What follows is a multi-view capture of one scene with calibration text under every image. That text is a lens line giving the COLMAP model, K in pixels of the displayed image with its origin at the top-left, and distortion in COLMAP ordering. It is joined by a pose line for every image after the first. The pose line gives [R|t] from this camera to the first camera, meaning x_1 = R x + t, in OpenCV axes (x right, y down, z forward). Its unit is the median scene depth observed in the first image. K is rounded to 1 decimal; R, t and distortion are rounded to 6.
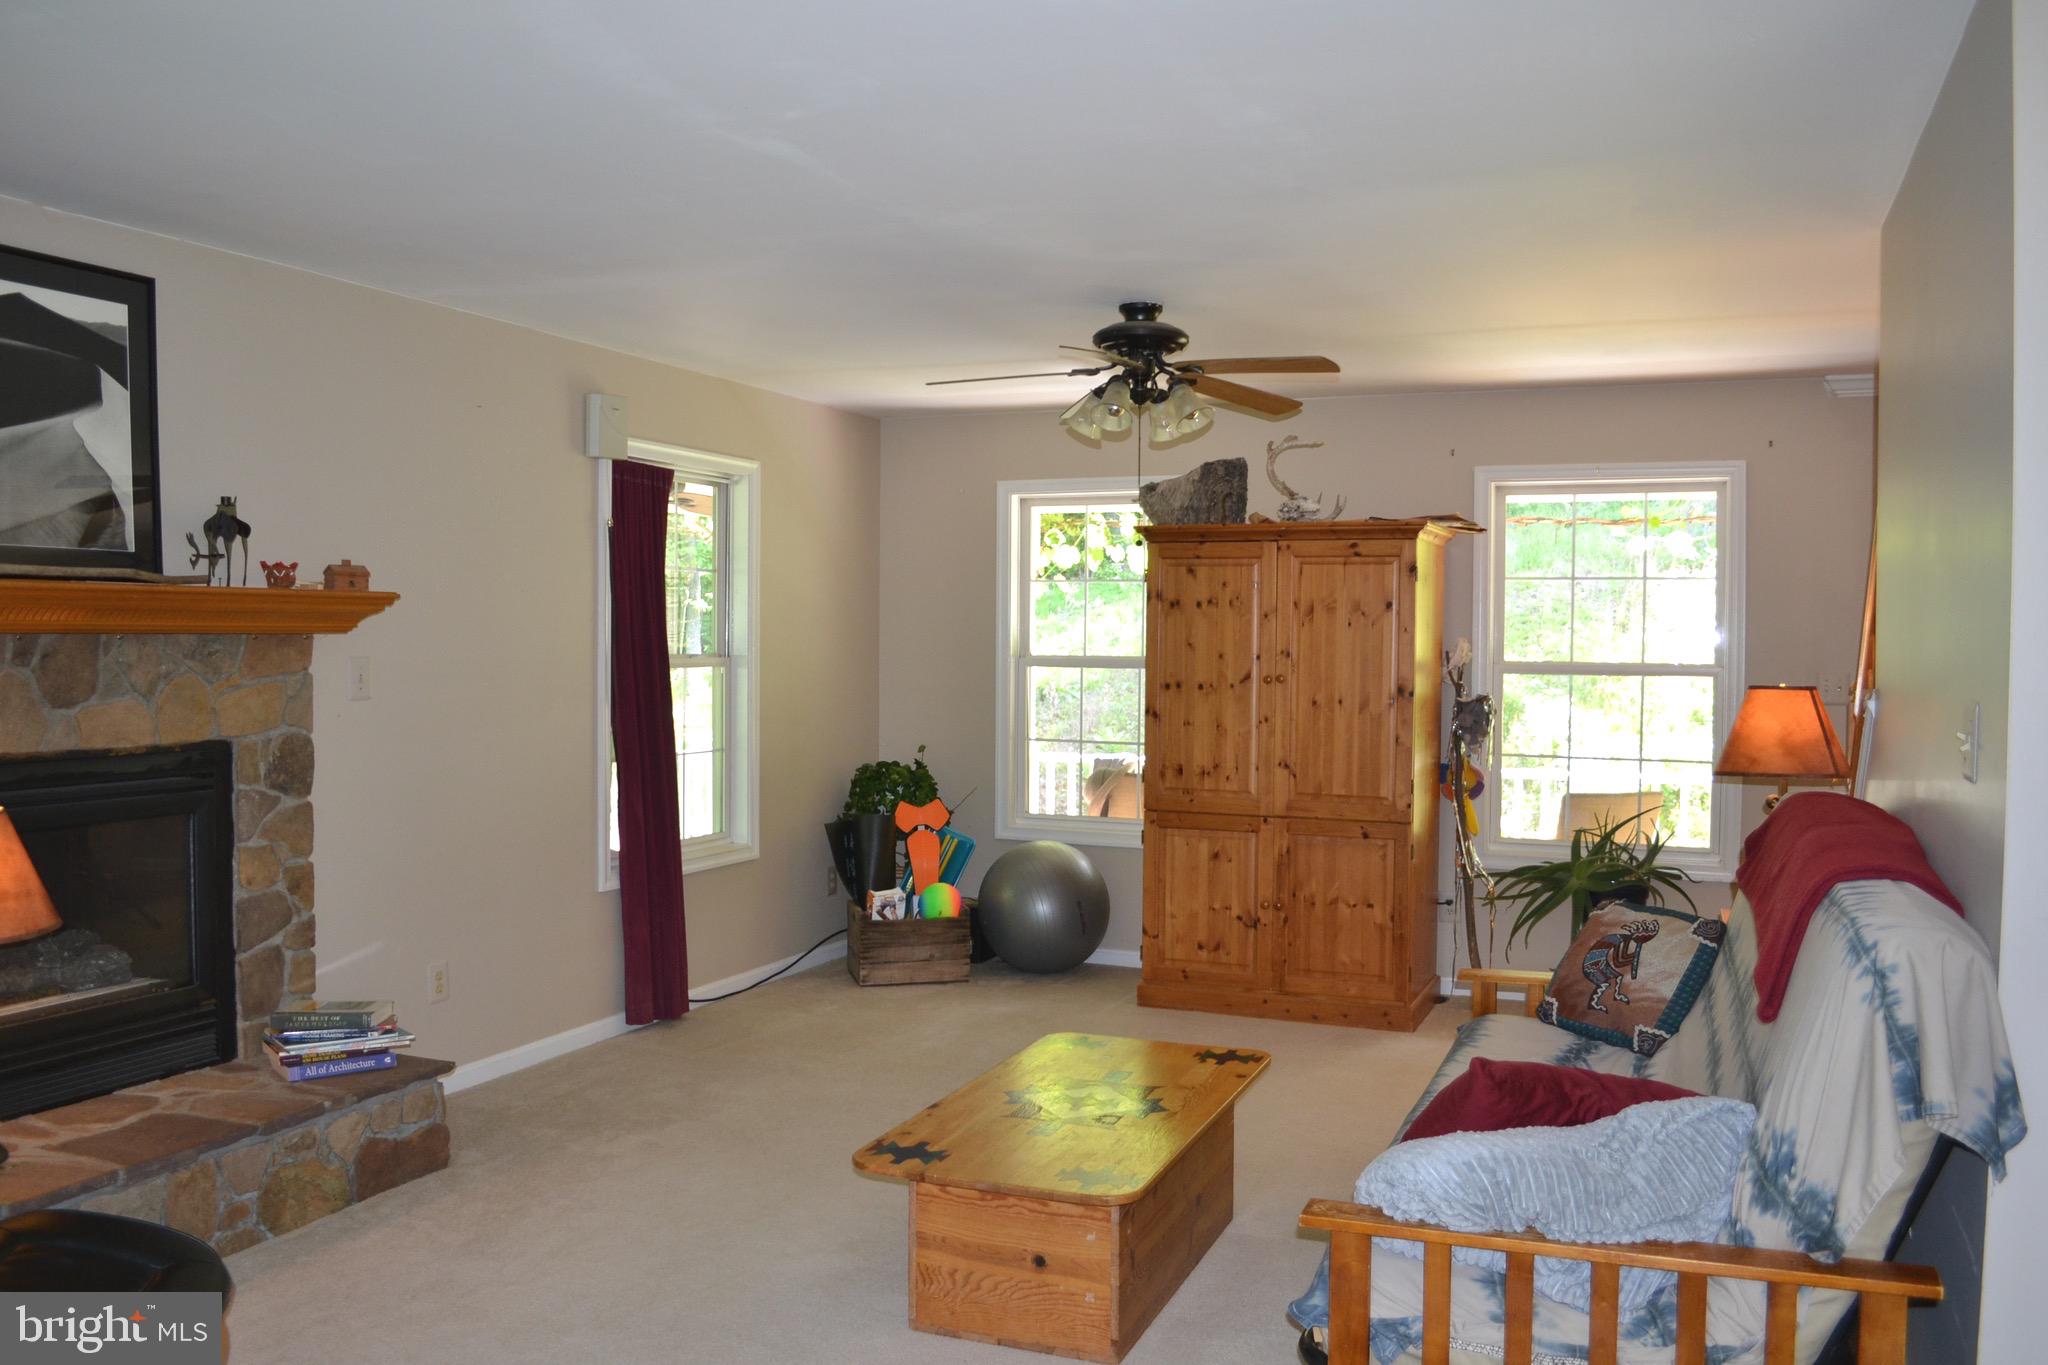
lens RADIAL K [[1627.5, 0, 994.3], [0, 1627.5, 682.6], [0, 0, 1]] dist [-0.087974, 0.015863]
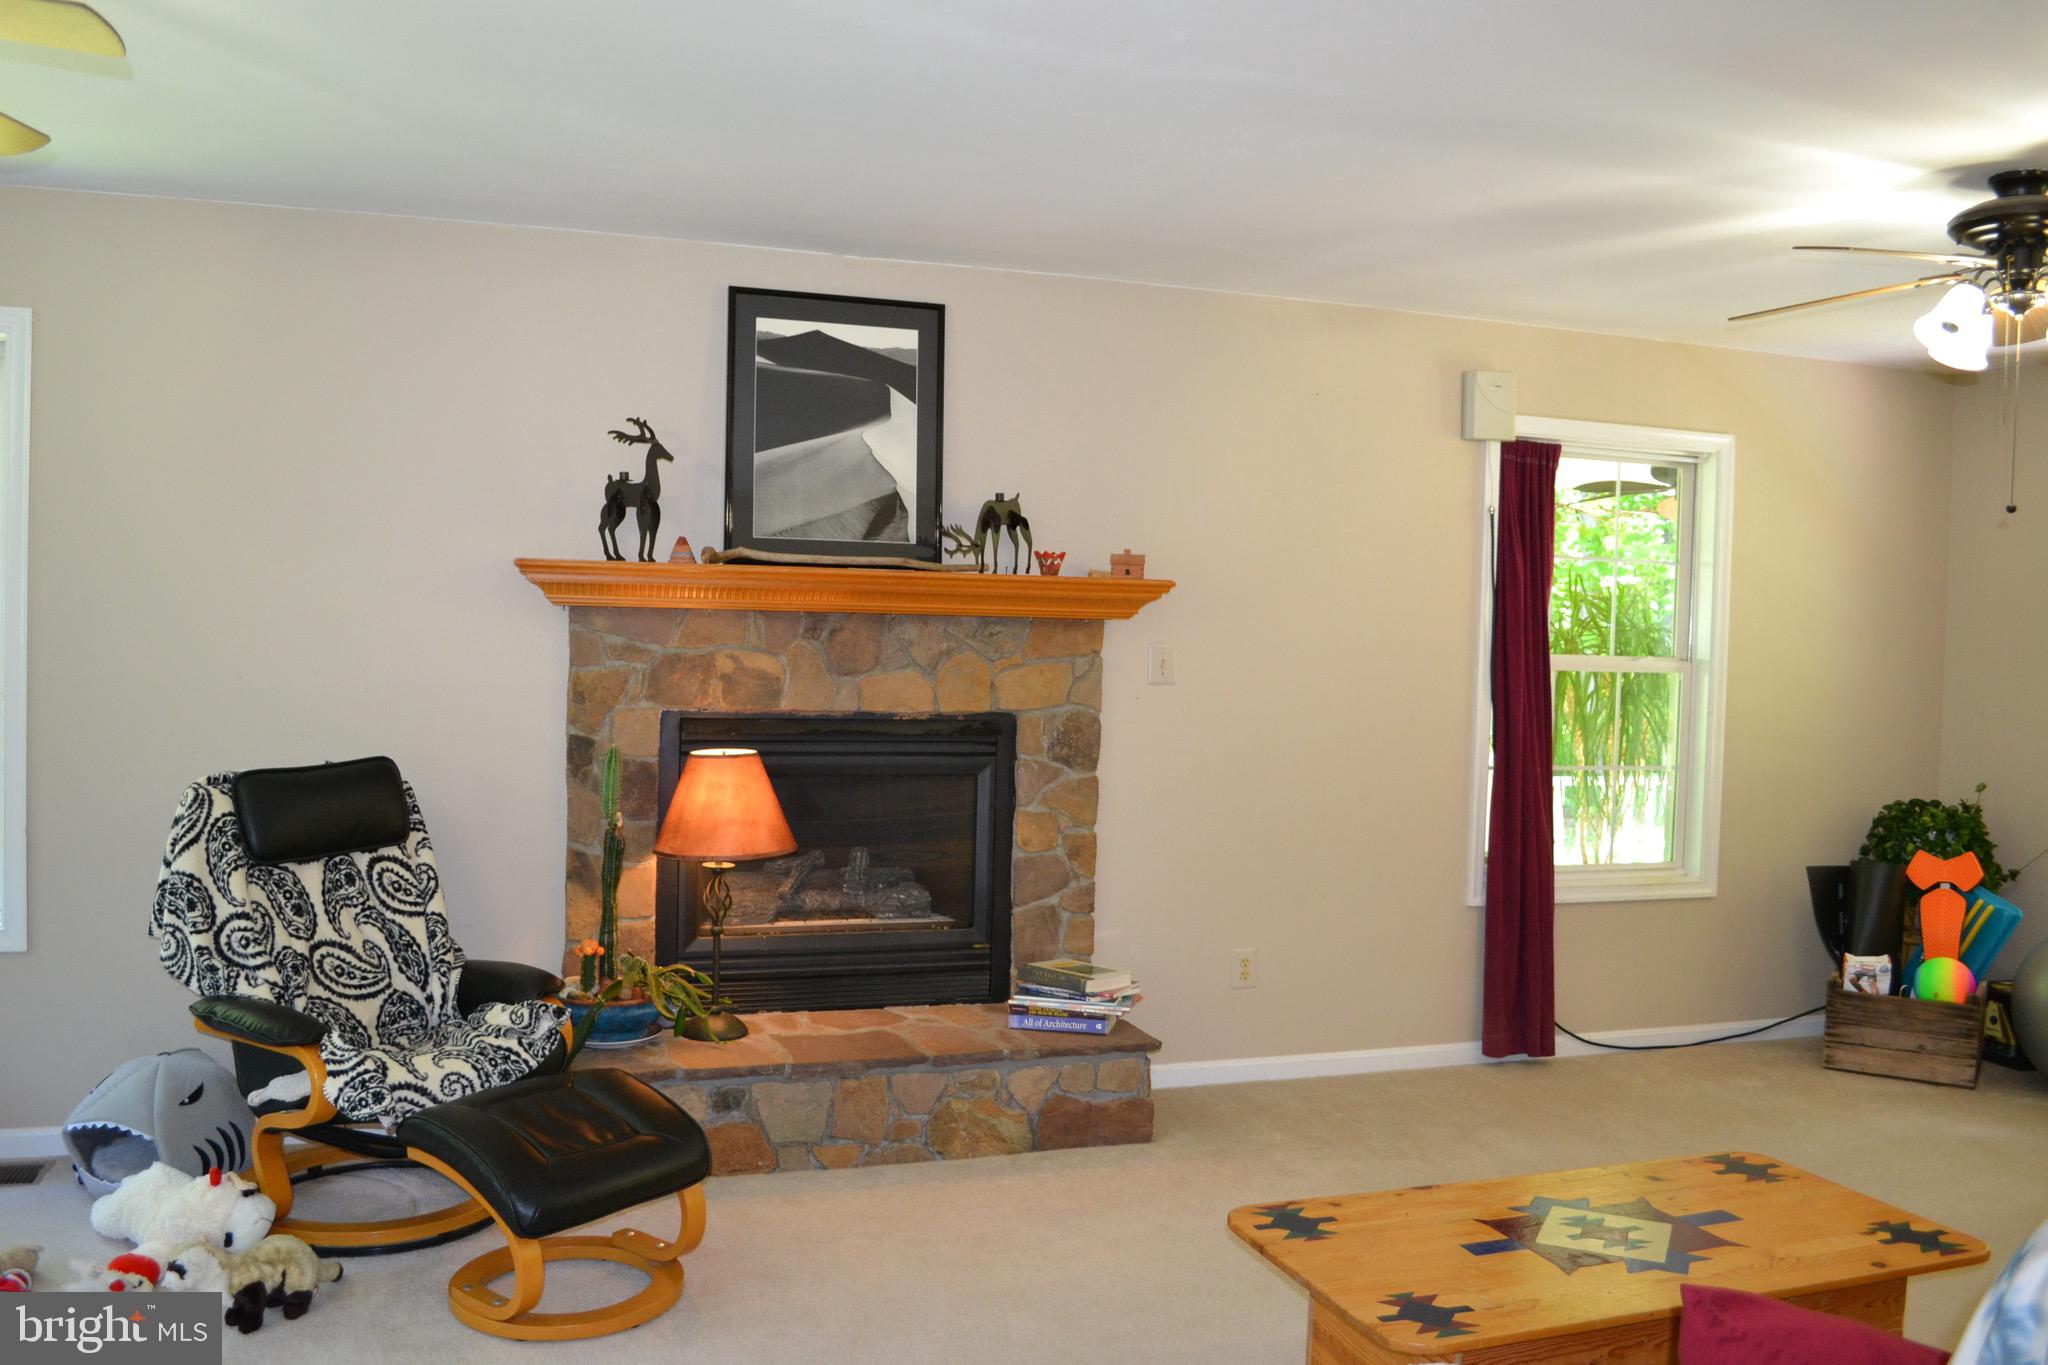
lens RADIAL K [[1627.5, 0, 994.3], [0, 1627.5, 682.6], [0, 0, 1]] dist [-0.087974, 0.015863]
pose [[0.670327, 0.037847, -0.741100, 0.347033], [-0.042883, 0.999005, 0.012230, 0.001454], [0.740825, 0.023583, 0.671284, 0.231193]]
